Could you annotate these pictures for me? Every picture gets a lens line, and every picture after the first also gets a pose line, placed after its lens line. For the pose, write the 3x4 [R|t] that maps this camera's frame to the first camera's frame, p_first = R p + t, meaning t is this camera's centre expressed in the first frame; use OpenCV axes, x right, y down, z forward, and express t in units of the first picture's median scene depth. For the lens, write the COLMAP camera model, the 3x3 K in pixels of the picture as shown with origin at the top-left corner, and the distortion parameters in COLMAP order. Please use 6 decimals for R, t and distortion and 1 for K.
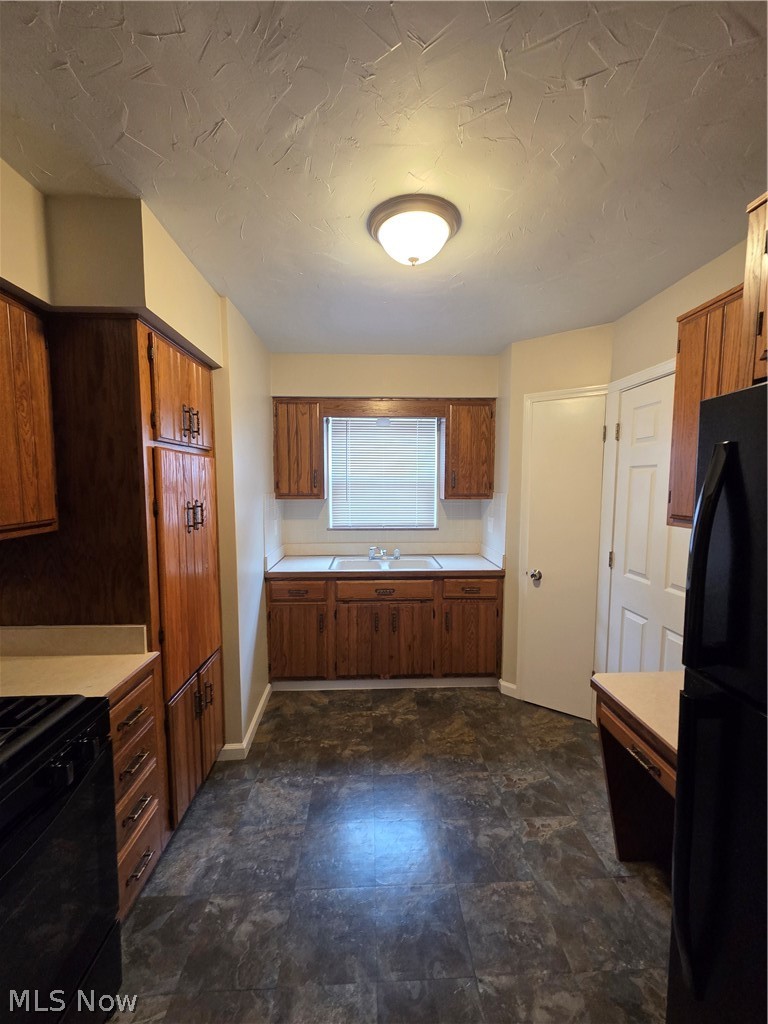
lens RADIAL K [[417.8, 0, 384.4], [0, 417.8, 513.9], [0, 0, 1]] dist [0.004743, -0.000911]
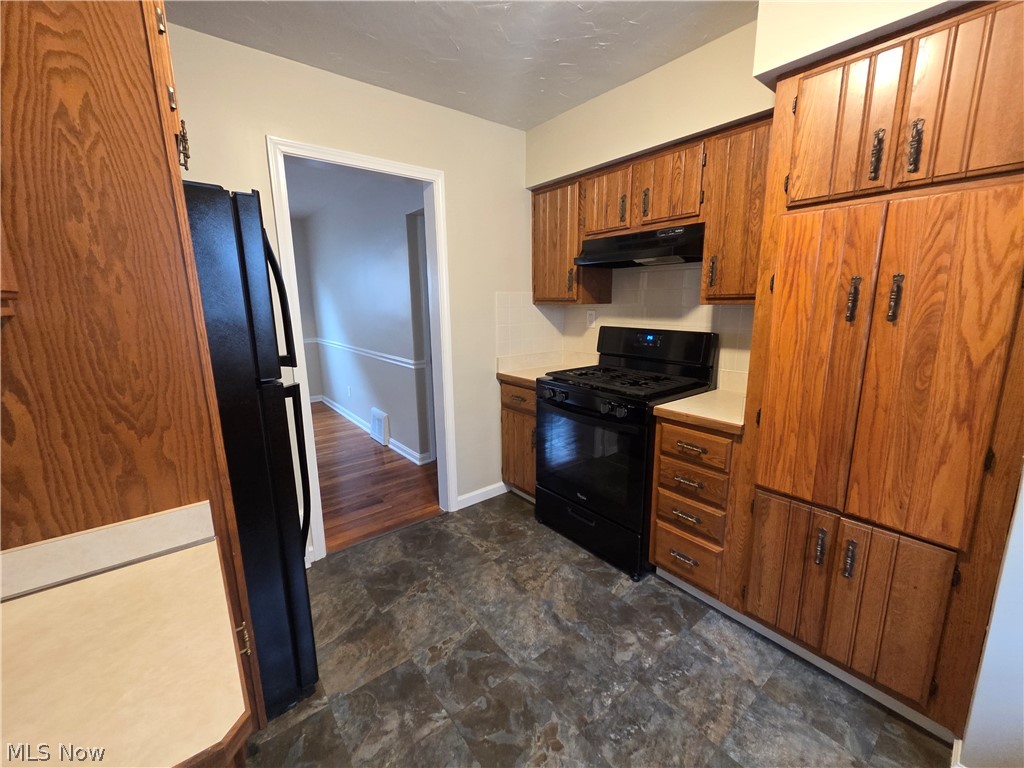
lens RADIAL K [[417.8, 0, 519.1], [0, 417.8, 379.3], [0, 0, 1]] dist [0.004743, -0.000911]
pose [[-0.800047, 0.121242, -0.587558, 0.468193], [-0.035712, 0.968006, 0.248375, -0.019909], [0.598873, 0.219694, -0.770121, 1.351979]]
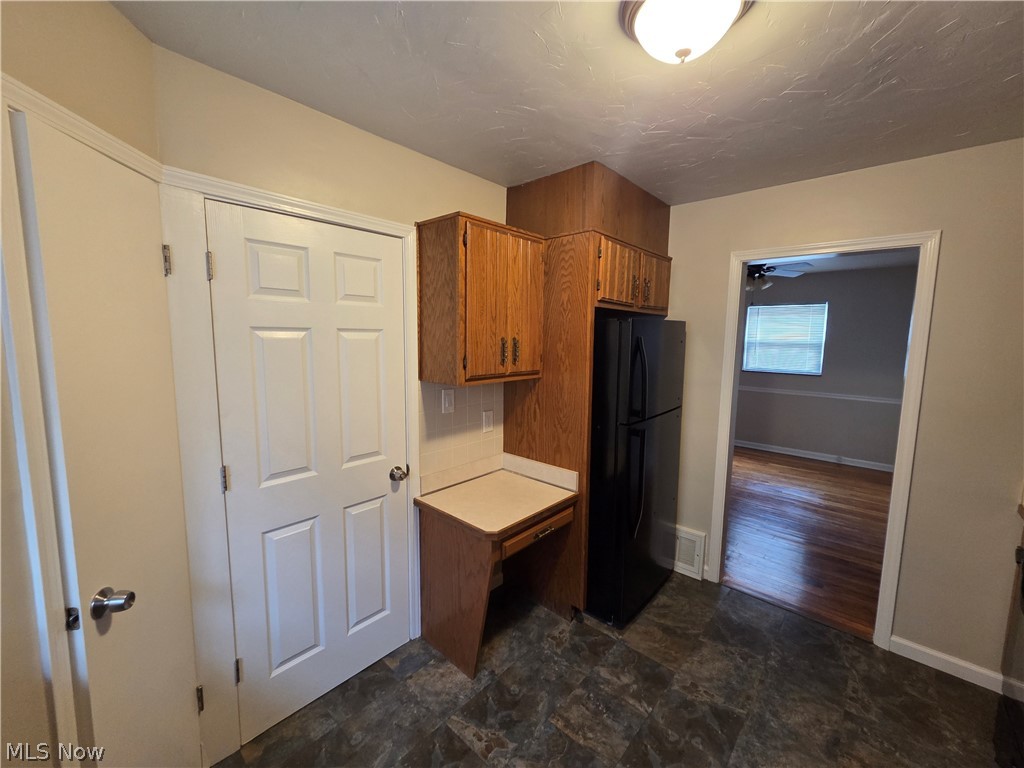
lens RADIAL K [[417.8, 0, 510.6], [0, 417.8, 383.5], [0, 0, 1]] dist [0.004743, -0.000911]
pose [[-0.714449, -0.090162, 0.693854, -0.241646], [0.038855, 0.985020, 0.168005, -0.165000], [-0.698607, 0.146991, -0.700244, 1.631700]]
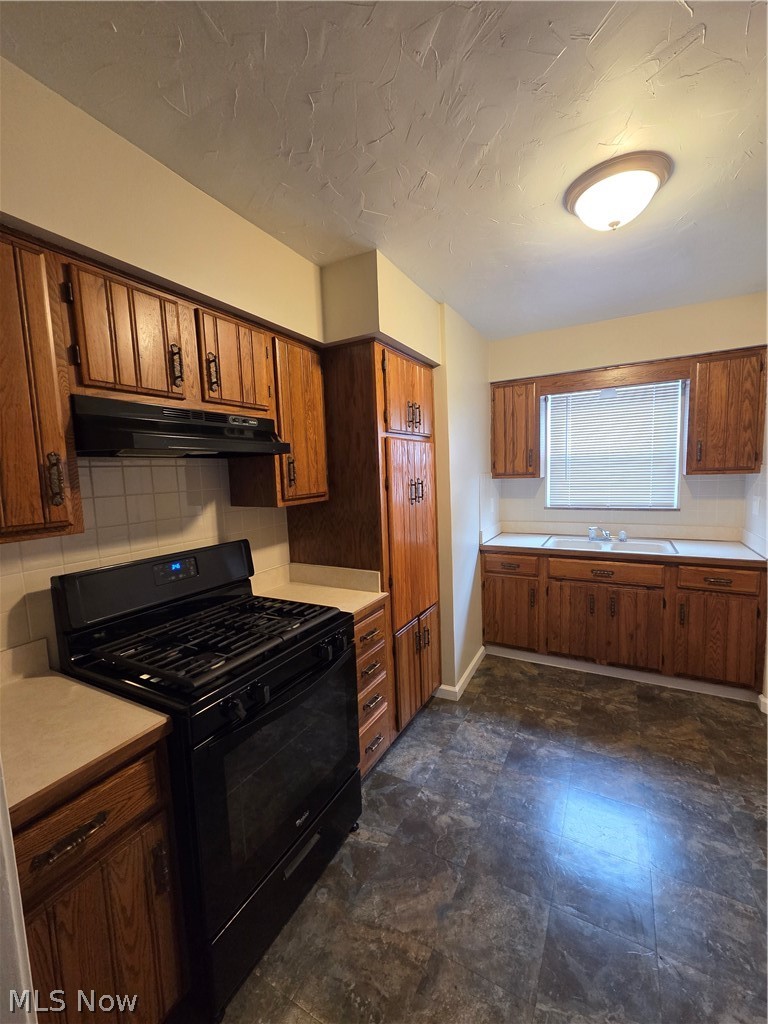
lens RADIAL K [[417.8, 0, 386.3], [0, 417.8, 511.7], [0, 0, 1]] dist [0.004743, -0.000911]
pose [[0.853724, 0.021265, -0.520291, 0.127689], [-0.004293, 0.999419, 0.033803, 0.027343], [0.520708, -0.026624, 0.853320, -0.113277]]
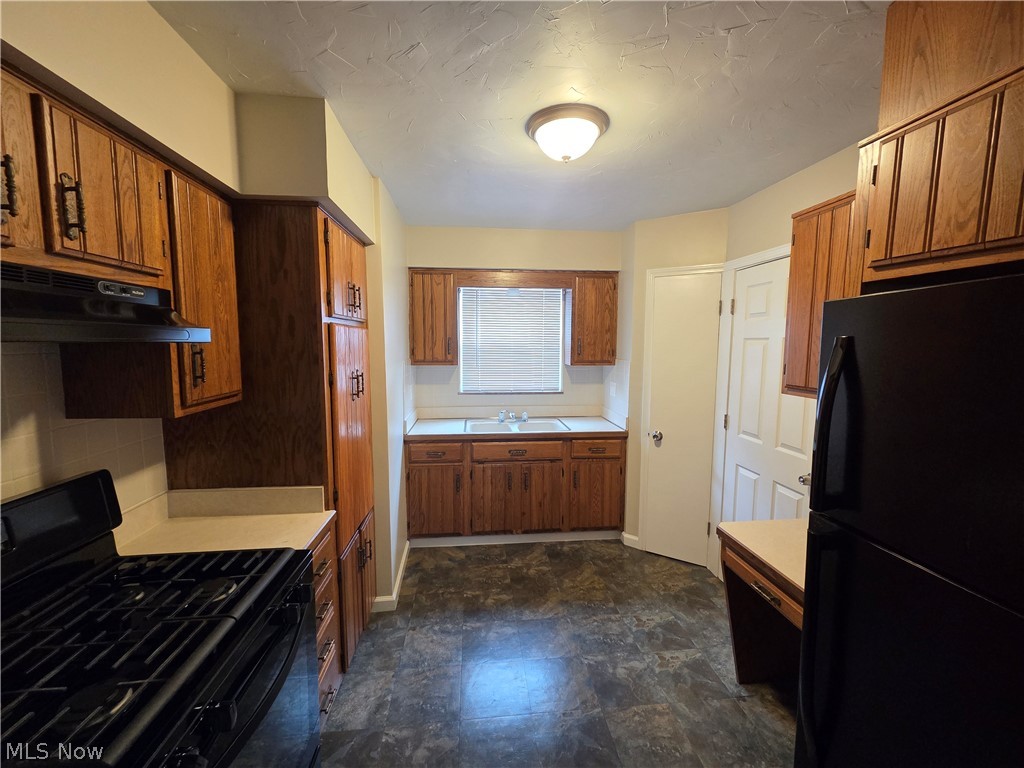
lens RADIAL K [[417.8, 0, 510.0], [0, 417.8, 377.8], [0, 0, 1]] dist [0.004743, -0.000911]
pose [[0.998432, -0.000875, 0.055971, -0.134581], [0.000320, 0.999951, 0.009918, -0.026664], [-0.055977, -0.009885, 0.998383, -0.108593]]
